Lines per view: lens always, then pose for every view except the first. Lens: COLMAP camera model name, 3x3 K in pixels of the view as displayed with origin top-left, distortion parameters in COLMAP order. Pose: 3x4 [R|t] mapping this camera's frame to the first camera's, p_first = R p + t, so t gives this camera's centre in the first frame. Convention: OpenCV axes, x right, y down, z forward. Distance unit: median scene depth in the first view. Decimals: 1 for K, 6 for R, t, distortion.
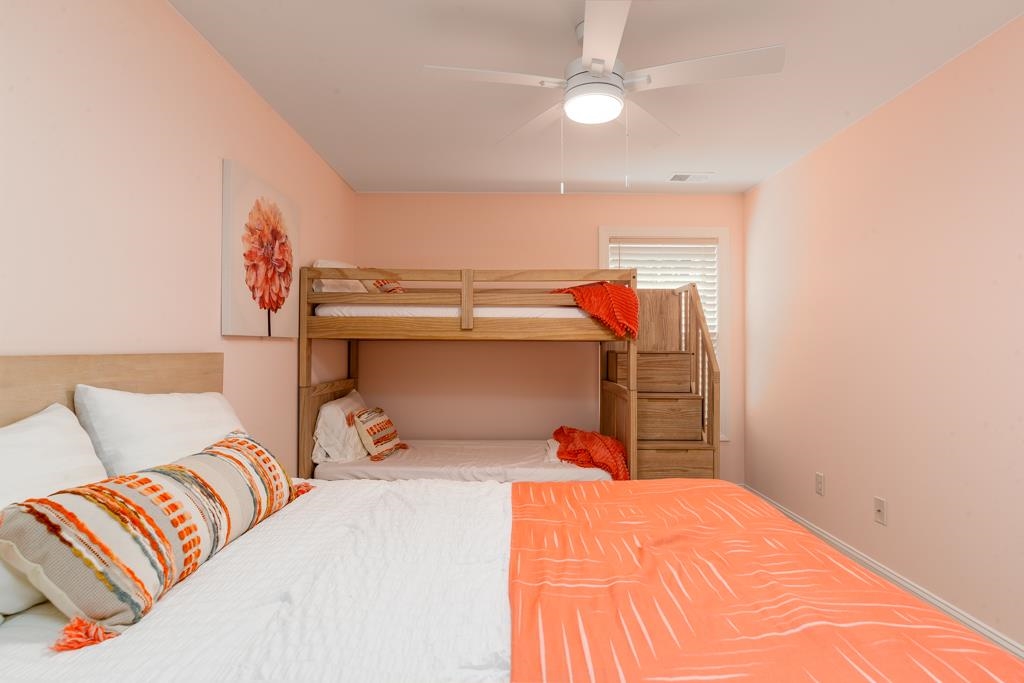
lens RADIAL K [[519.1, 0, 507.4], [0, 519.1, 340.1], [0, 0, 1]] dist [-0.012915, 0.002052]
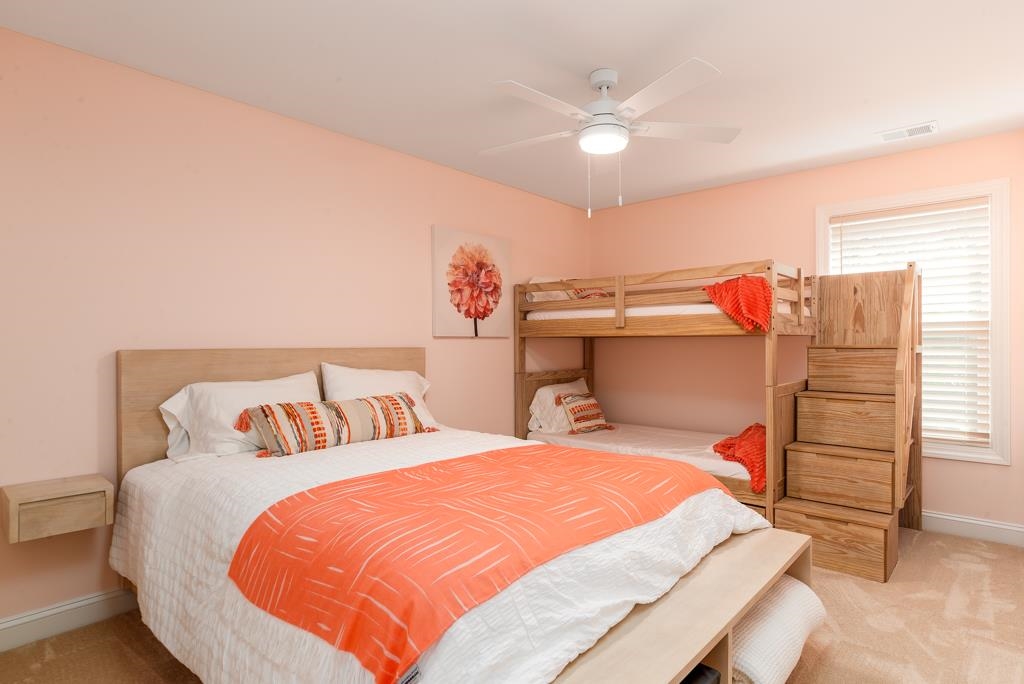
lens RADIAL K [[519.1, 0, 510.7], [0, 519.1, 348.6], [0, 0, 1]] dist [-0.012915, 0.002052]
pose [[0.752783, -0.000233, -0.658269, 0.506112], [0.015582, 0.999726, 0.017466, 0.002710], [0.658085, -0.023405, 0.752580, -0.035531]]
